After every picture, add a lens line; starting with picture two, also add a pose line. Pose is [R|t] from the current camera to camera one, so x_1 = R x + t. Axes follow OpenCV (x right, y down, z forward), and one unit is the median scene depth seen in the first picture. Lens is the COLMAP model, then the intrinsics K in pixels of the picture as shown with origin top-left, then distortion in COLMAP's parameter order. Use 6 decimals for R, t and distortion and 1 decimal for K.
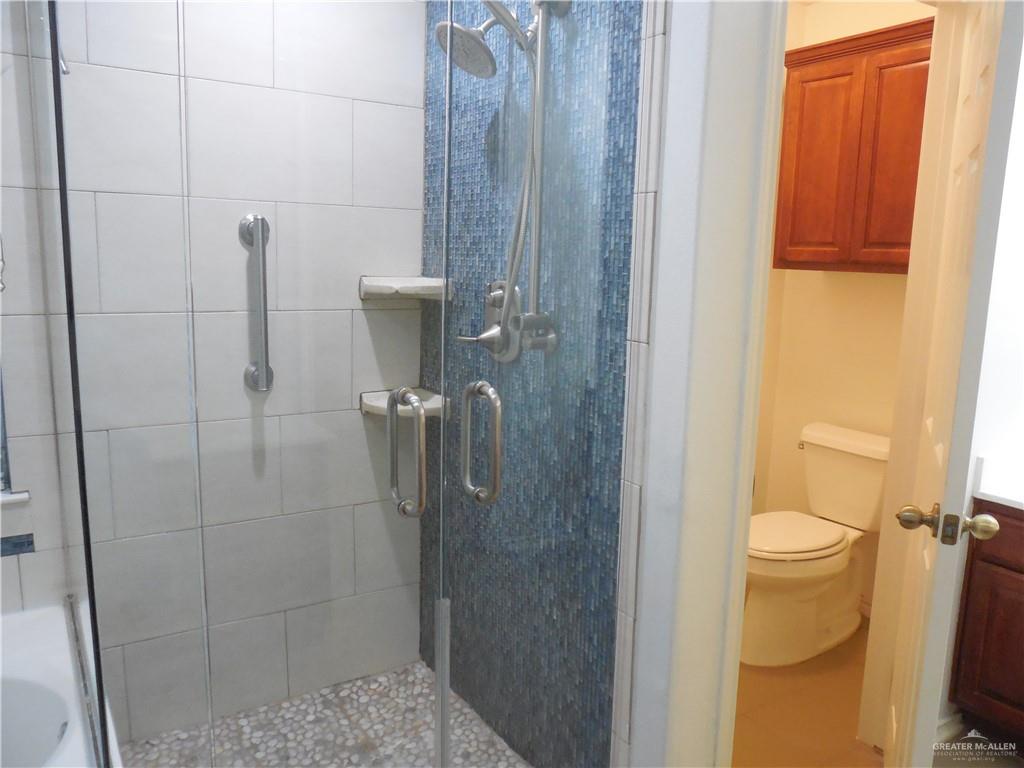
lens RADIAL K [[810.4, 0, 517.1], [0, 810.4, 385.6], [0, 0, 1]] dist [-0.052922, 0.044108]
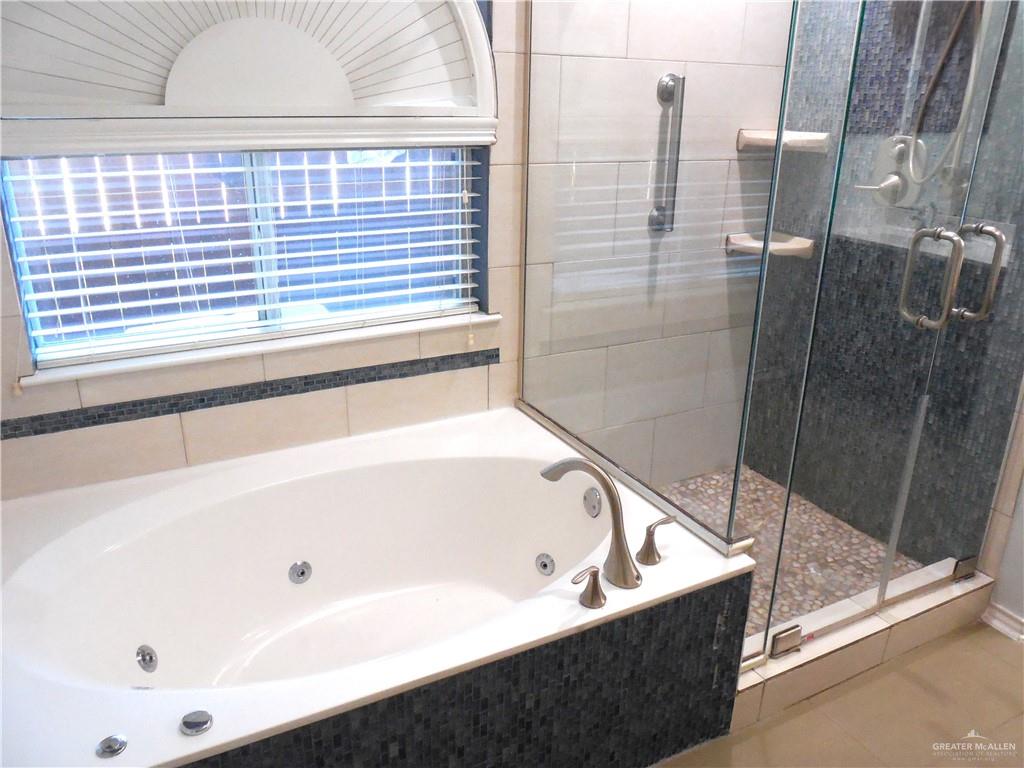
lens RADIAL K [[810.4, 0, 504.6], [0, 810.4, 382.5], [0, 0, 1]] dist [-0.052922, 0.044108]
pose [[0.996971, 0.017955, -0.075672, -0.481843], [-0.003898, 0.983299, 0.181953, 0.010824], [0.077675, -0.181107, 0.980391, -0.215505]]
